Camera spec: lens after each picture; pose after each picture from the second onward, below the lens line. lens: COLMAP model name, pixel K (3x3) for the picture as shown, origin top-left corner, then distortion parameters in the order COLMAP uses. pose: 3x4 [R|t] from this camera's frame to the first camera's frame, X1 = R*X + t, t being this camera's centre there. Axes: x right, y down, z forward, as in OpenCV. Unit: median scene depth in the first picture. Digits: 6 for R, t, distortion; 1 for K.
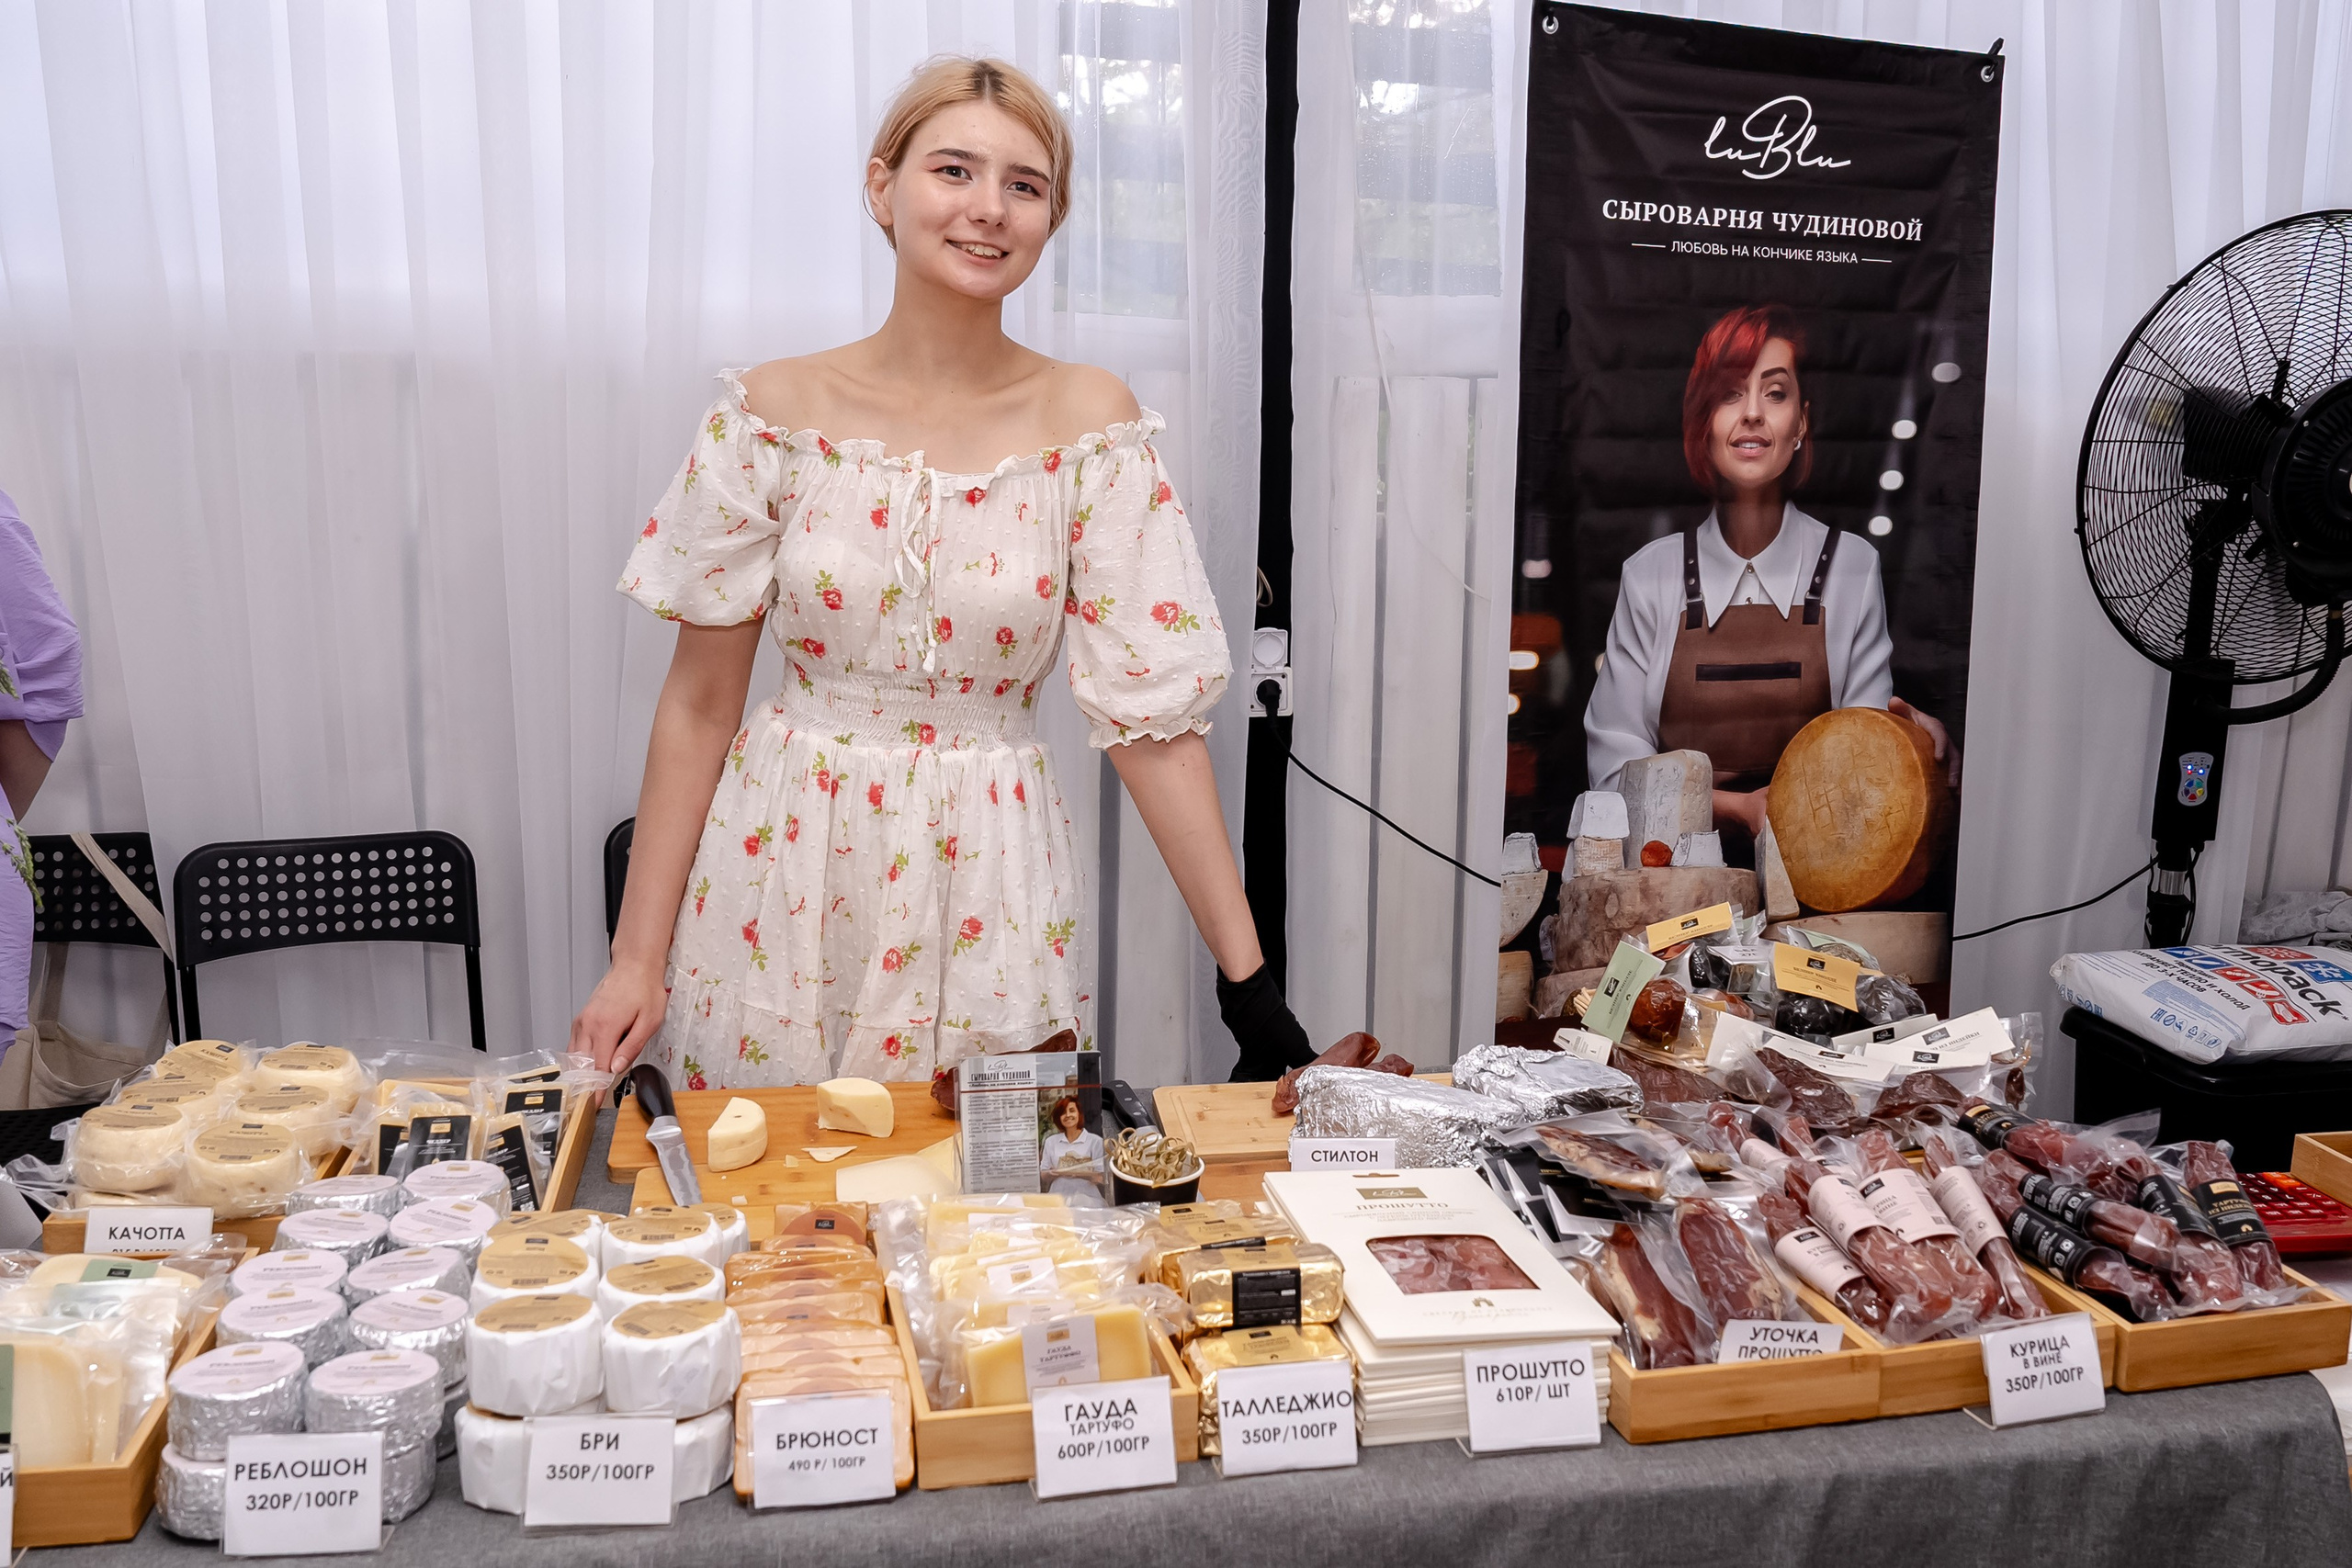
lens RADIAL K [[1681.0, 0, 1181.5], [0, 1681.0, 783.1], [0, 0, 1]] dist [0.007154, 0.001395]
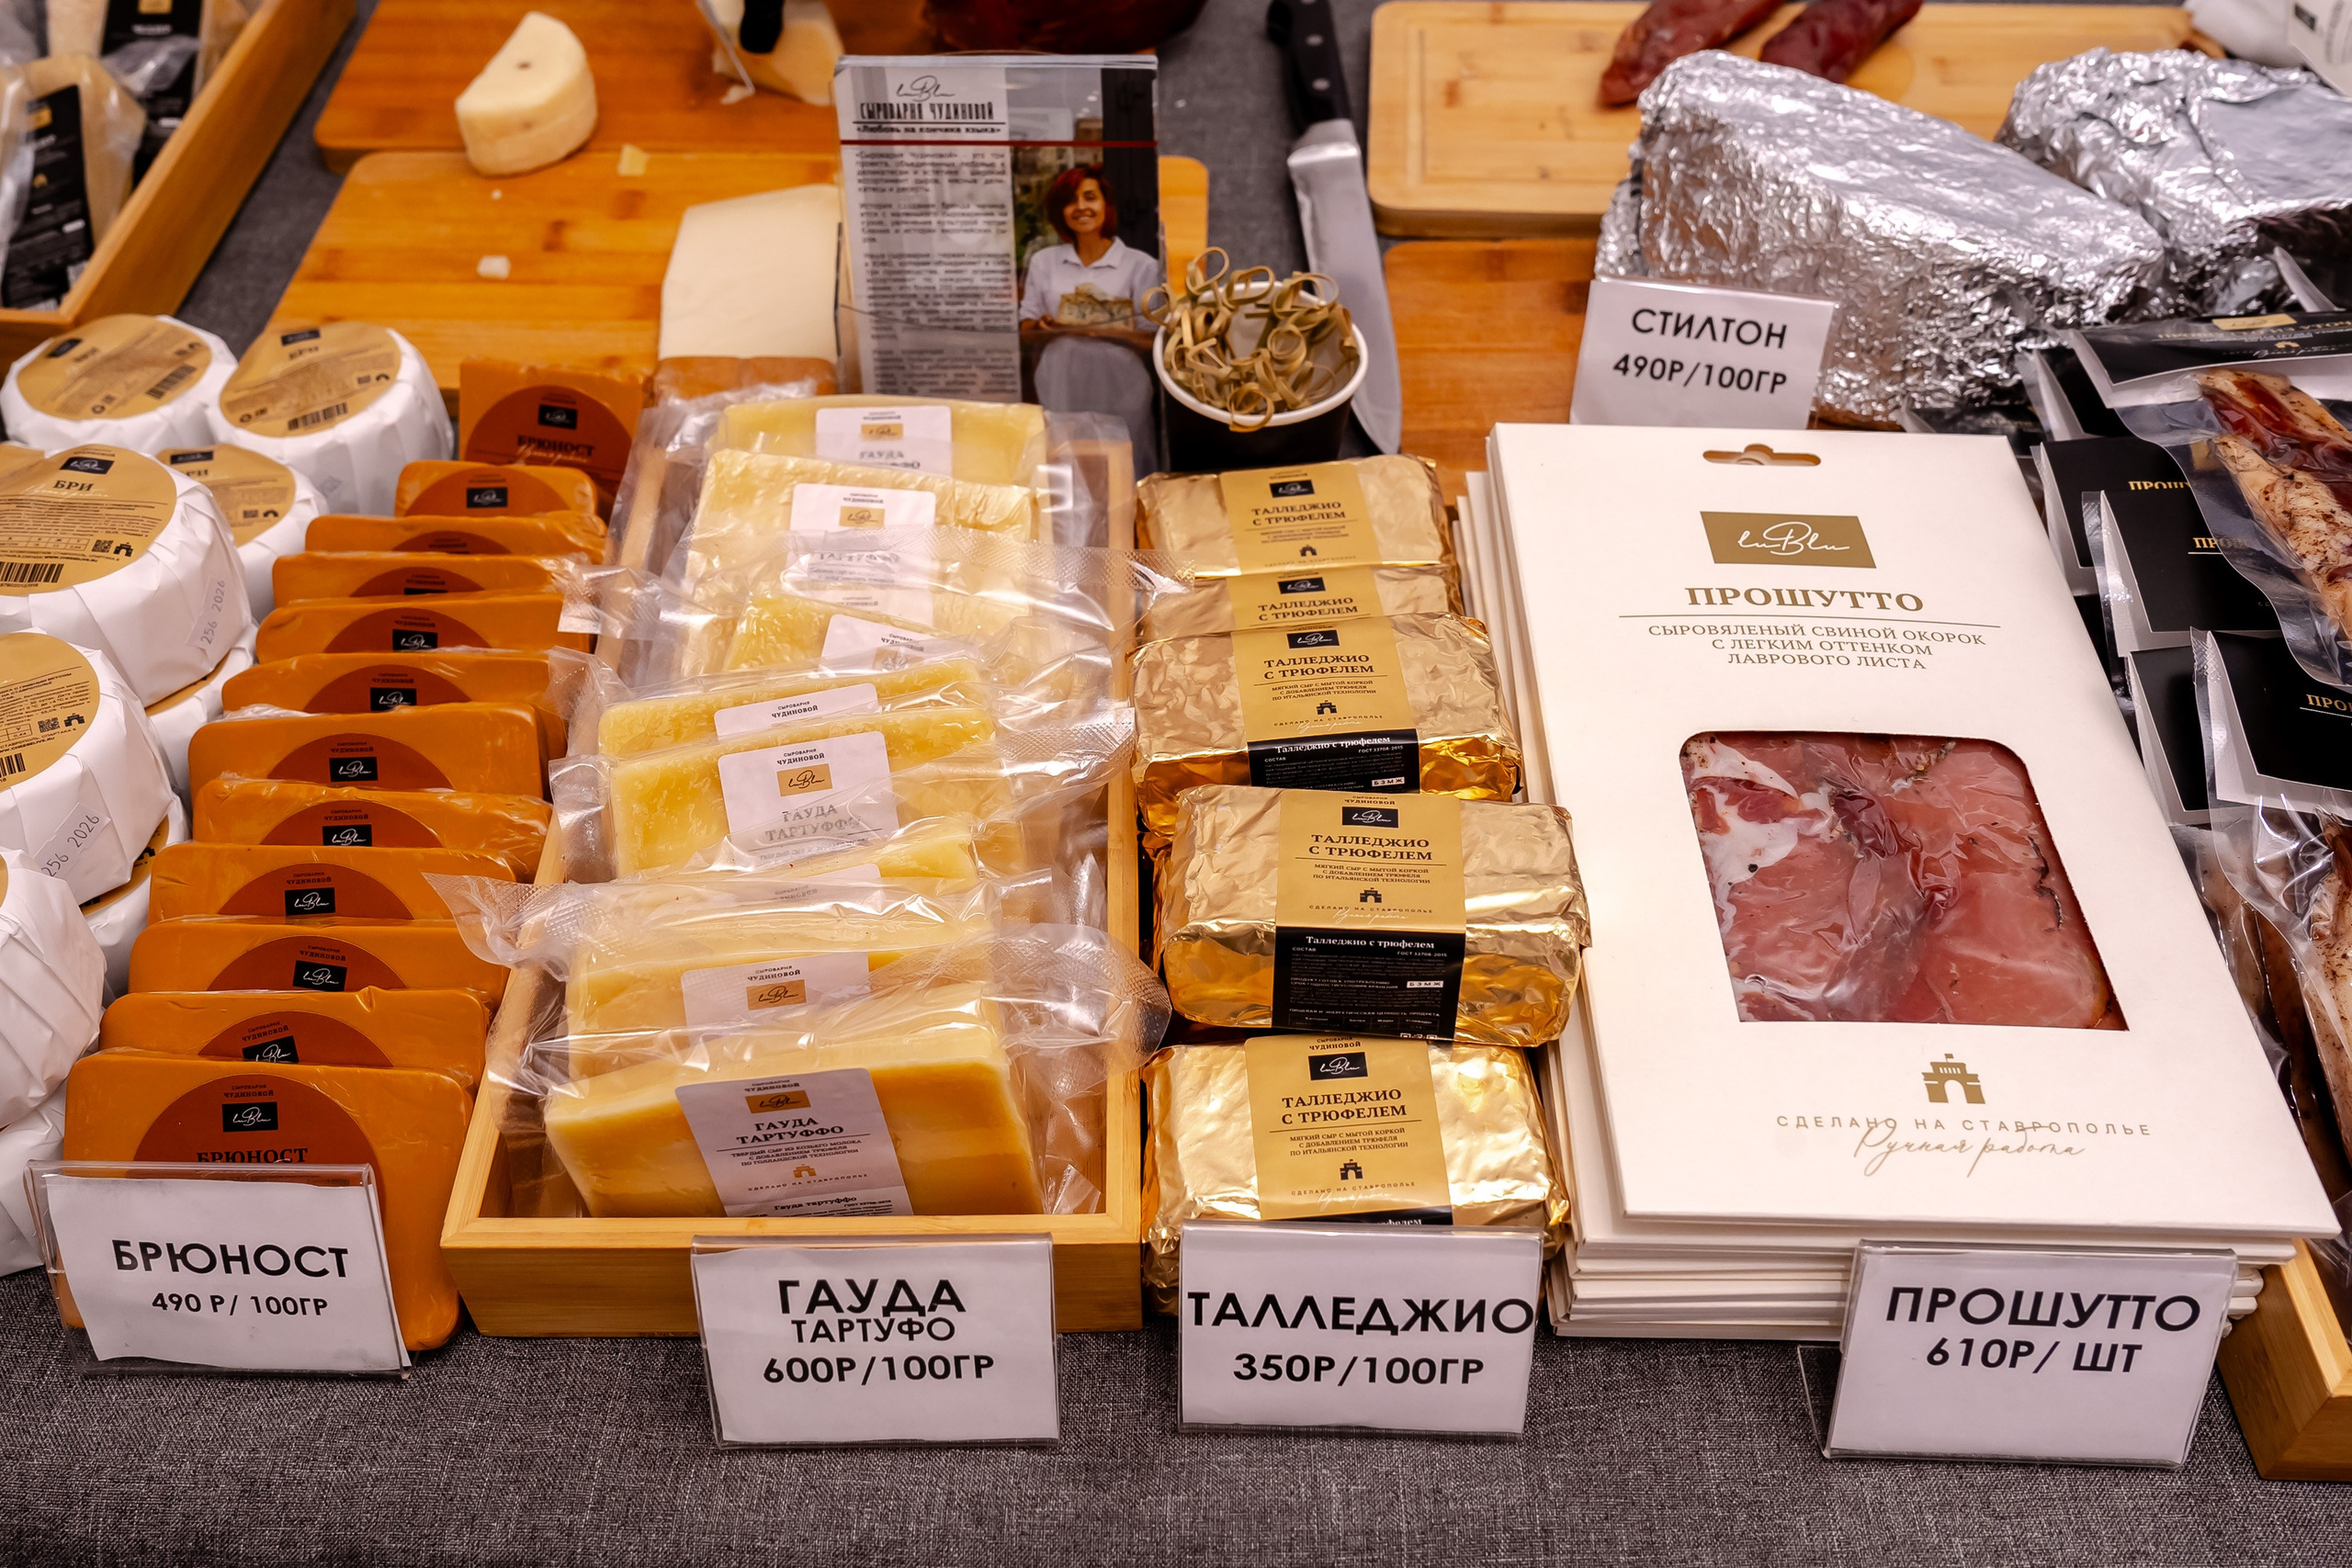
lens RADIAL K [[1916.3, 0, 1149.1], [0, 1916.3, 698.2], [0, 0, 1]] dist [0.003434, 0.000931]
pose [[0.977481, 0.134225, -0.162833, 0.060372], [-0.006718, 0.791035, 0.611733, -0.011375], [0.210917, -0.596864, 0.774124, 0.646635]]
